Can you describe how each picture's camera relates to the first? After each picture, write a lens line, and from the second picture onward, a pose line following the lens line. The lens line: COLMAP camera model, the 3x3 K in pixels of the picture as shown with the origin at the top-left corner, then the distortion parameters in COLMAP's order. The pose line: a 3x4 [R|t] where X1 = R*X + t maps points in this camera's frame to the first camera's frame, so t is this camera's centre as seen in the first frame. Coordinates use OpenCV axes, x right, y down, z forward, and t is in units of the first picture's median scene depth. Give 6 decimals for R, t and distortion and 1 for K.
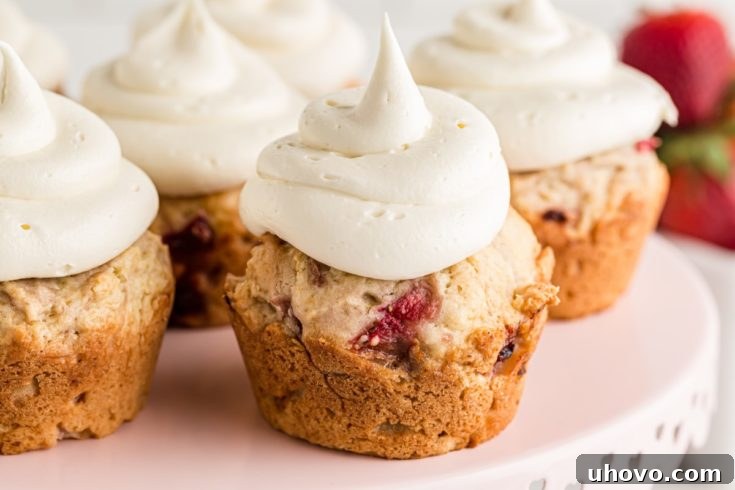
lens RADIAL K [[2671.3, 0, 367.5], [0, 2671.3, 245.0], [0, 0, 1]] dist [0.008489, 0.404138]
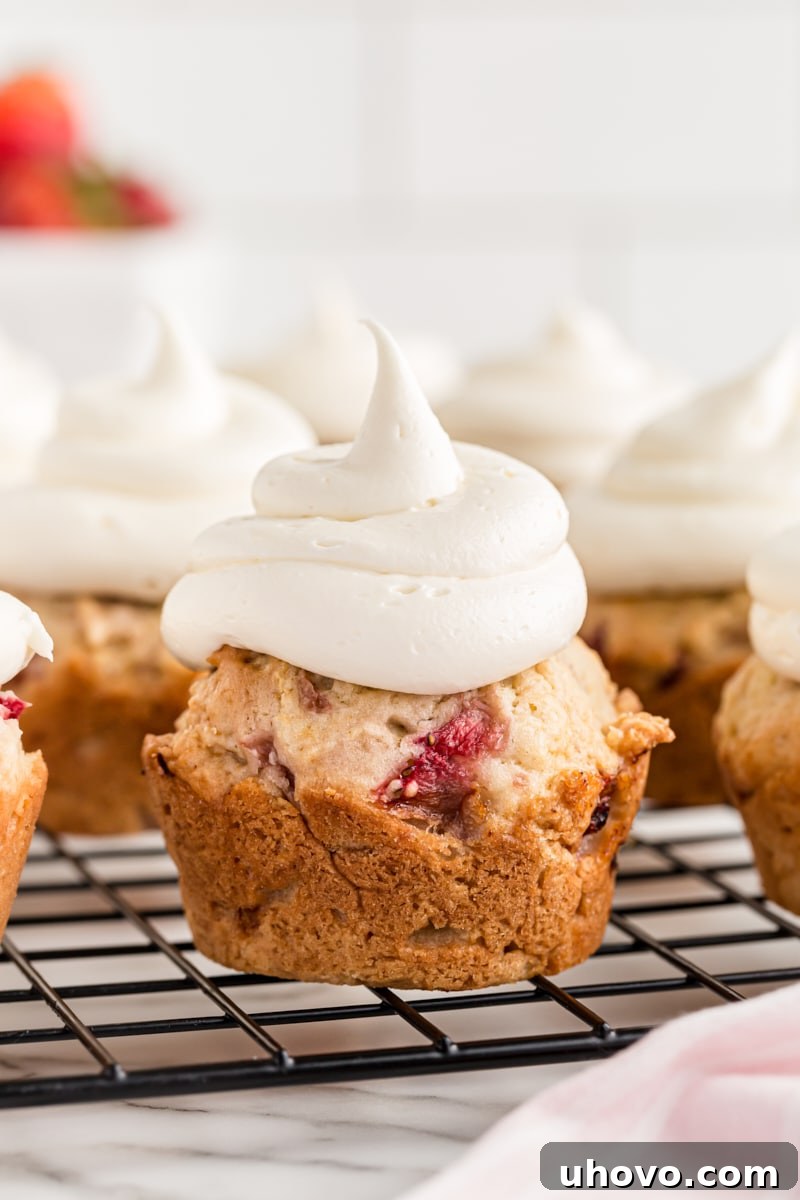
lens RADIAL K [[4361.3, 0, 400.0], [0, 4361.3, 600.0], [0, 0, 1]] dist [0.008489, 0.404138]
pose [[0.988506, -0.032993, 0.147537, -0.152452], [0.060199, 0.981092, -0.183940, 0.183027], [-0.138679, 0.190708, 0.971802, -0.031520]]
